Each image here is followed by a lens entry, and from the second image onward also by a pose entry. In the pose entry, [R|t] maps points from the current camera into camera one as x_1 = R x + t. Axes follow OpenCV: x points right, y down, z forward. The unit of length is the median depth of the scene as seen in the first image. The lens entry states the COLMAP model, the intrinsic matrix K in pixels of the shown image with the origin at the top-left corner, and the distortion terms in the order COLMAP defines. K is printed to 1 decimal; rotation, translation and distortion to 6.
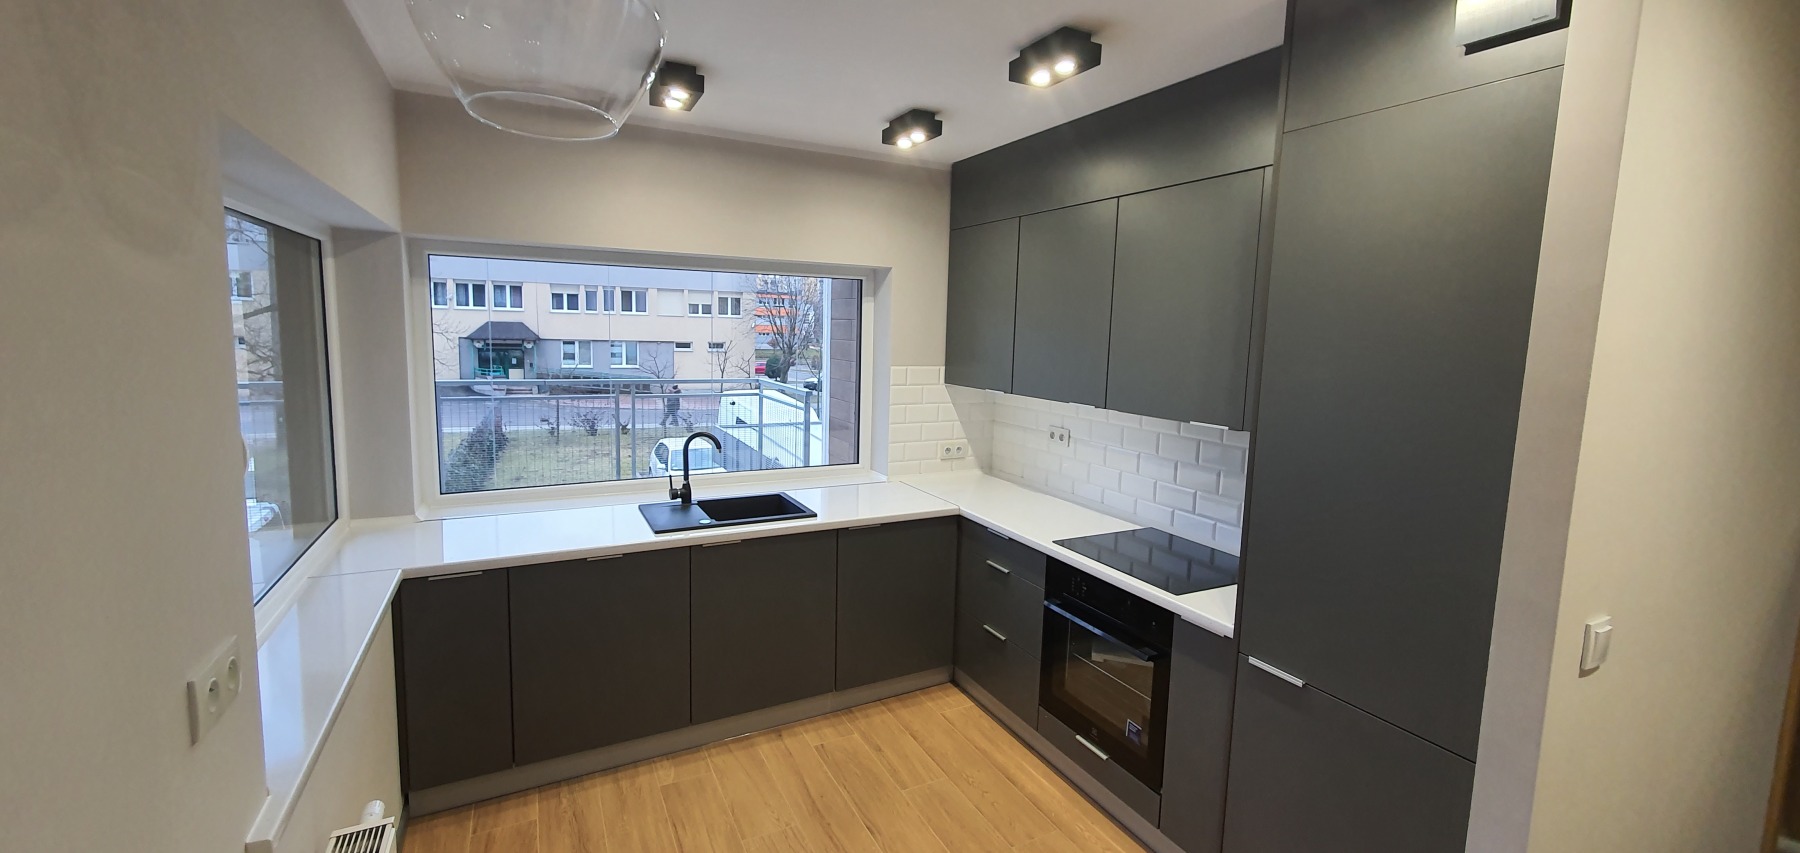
lens RADIAL K [[719.8, 0, 908.1], [0, 719.8, 404.5], [0, 0, 1]] dist [0.003905, 0.000171]
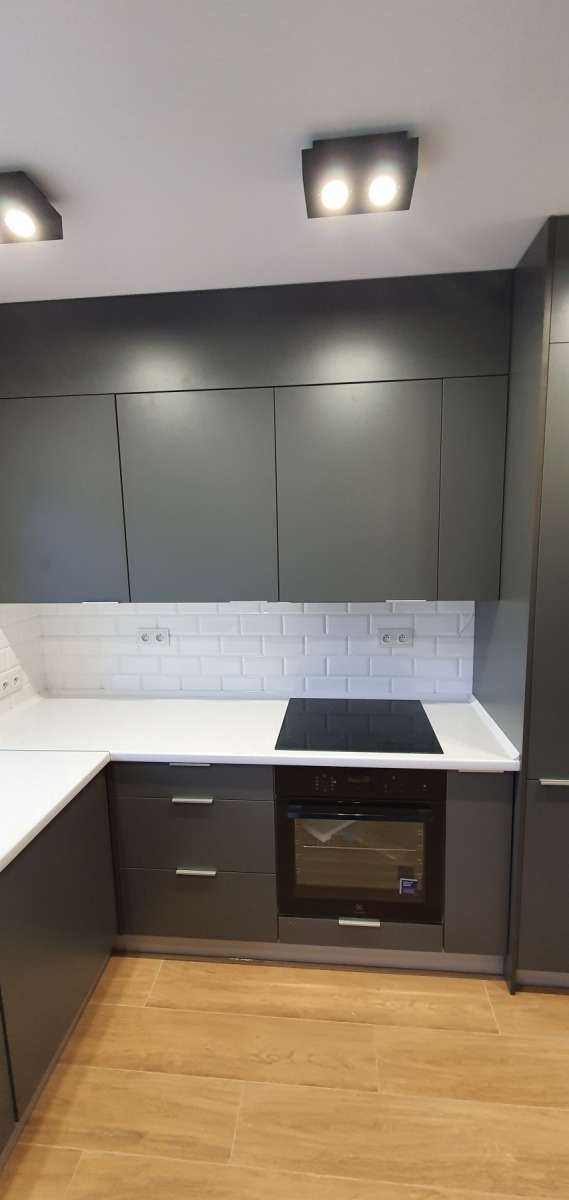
lens RADIAL K [[479.9, 0, 301.8], [0, 479.9, 595.6], [0, 0, 1]] dist [0.003905, 0.000171]
pose [[0.544822, -0.153364, 0.824408, -0.261640], [0.123189, 0.987105, 0.102219, -0.066690], [-0.829454, 0.045867, 0.556689, 0.591065]]
